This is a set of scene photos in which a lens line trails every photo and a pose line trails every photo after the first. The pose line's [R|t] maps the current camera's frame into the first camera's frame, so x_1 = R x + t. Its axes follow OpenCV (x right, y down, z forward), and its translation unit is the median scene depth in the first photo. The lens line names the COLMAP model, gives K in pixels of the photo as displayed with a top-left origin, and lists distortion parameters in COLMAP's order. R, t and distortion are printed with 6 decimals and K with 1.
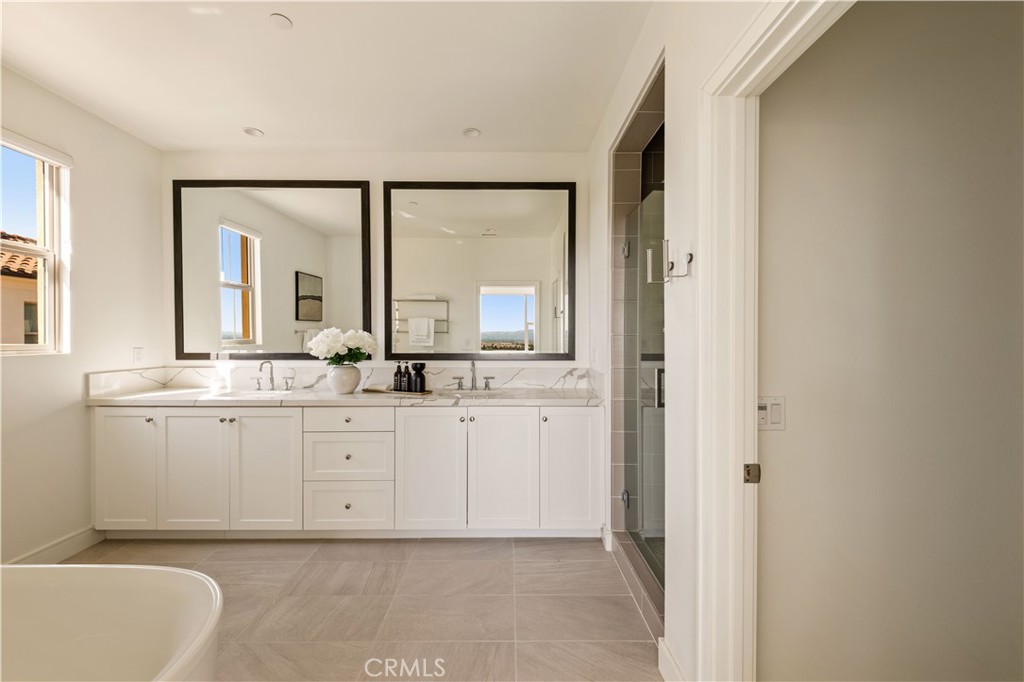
lens RADIAL K [[400.3, 0, 510.7], [0, 400.3, 335.6], [0, 0, 1]] dist [0.029968, -0.015151]
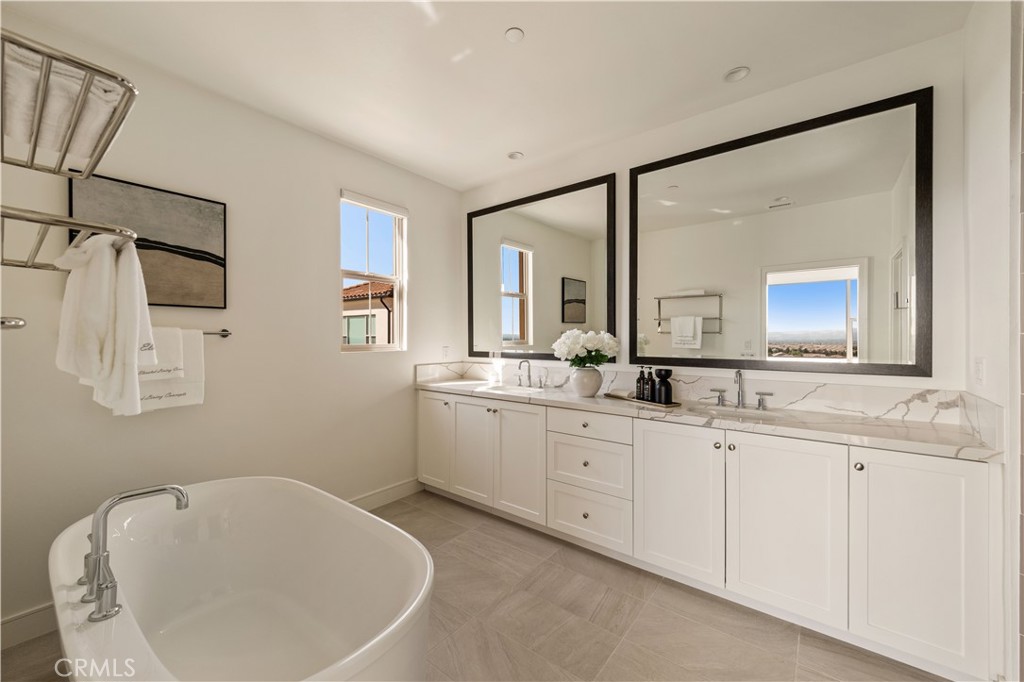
lens RADIAL K [[400.3, 0, 510.7], [0, 400.3, 335.6], [0, 0, 1]] dist [0.029968, -0.015151]
pose [[0.781170, -0.004124, -0.624305, 0.047220], [0.002713, 0.999991, -0.003211, -0.000989], [0.624313, 0.000815, 0.781174, 0.120845]]
